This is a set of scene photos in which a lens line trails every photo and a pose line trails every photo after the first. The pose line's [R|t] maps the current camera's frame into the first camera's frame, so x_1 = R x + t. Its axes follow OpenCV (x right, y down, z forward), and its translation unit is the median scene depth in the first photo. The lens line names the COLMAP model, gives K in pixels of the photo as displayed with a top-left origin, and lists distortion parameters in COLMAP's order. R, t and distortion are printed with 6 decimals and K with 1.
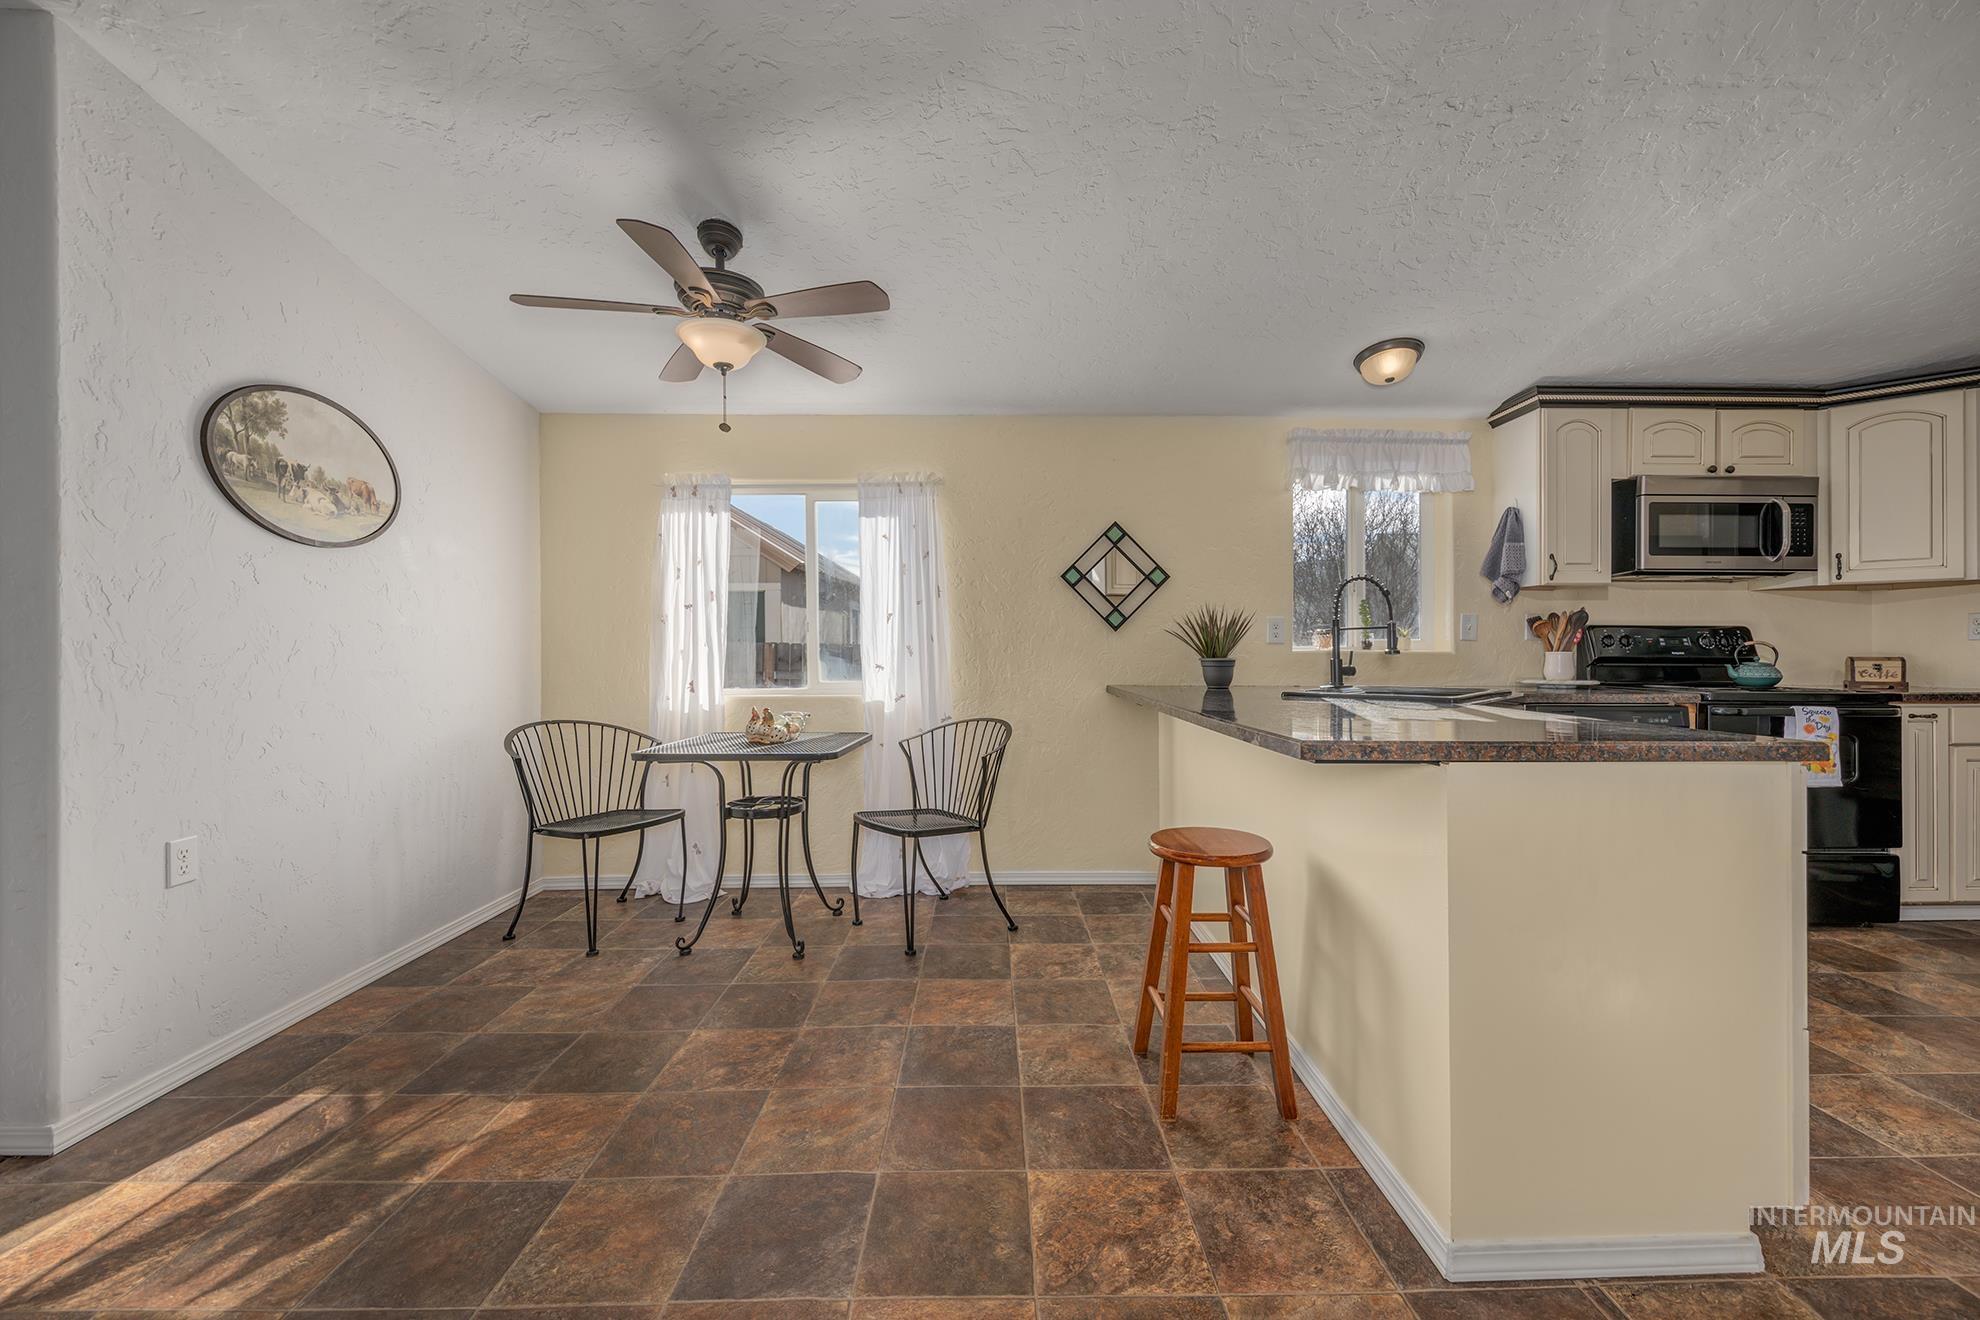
lens RADIAL K [[785.3, 0, 980.4], [0, 785.3, 642.2], [0, 0, 1]] dist [0.001173, -0.002737]
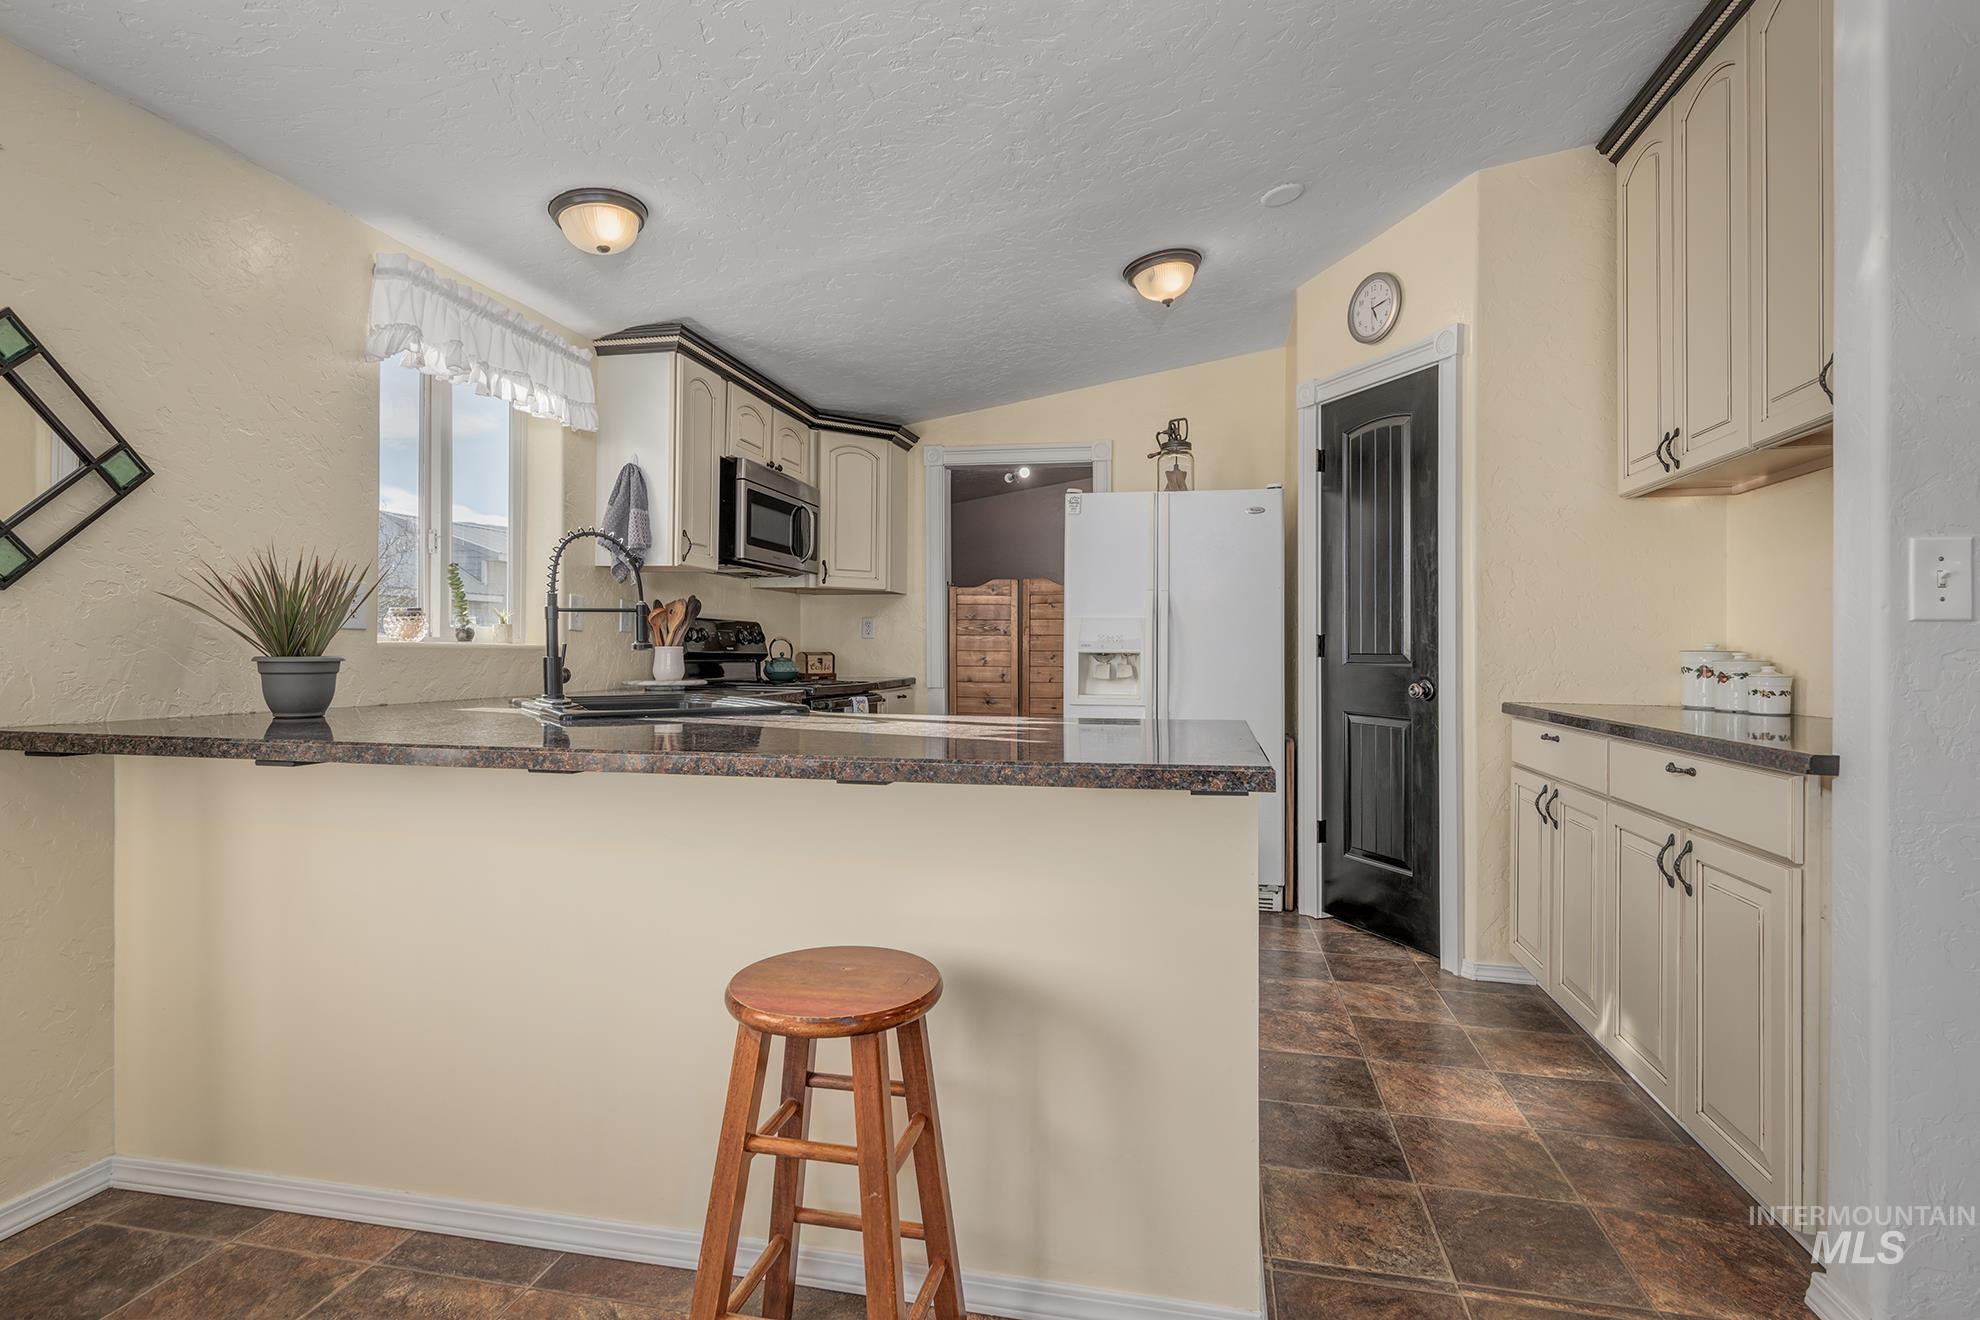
lens RADIAL K [[959.2, 0, 1010.5], [0, 959.2, 644.6], [0, 0, 1]] dist [-0.004081, -0.001542]
pose [[0.212839, 0.006857, 0.977063, -0.196977], [-0.018602, 0.999823, -0.002964, 0.006620], [-0.976910, -0.017544, 0.212928, 0.433819]]
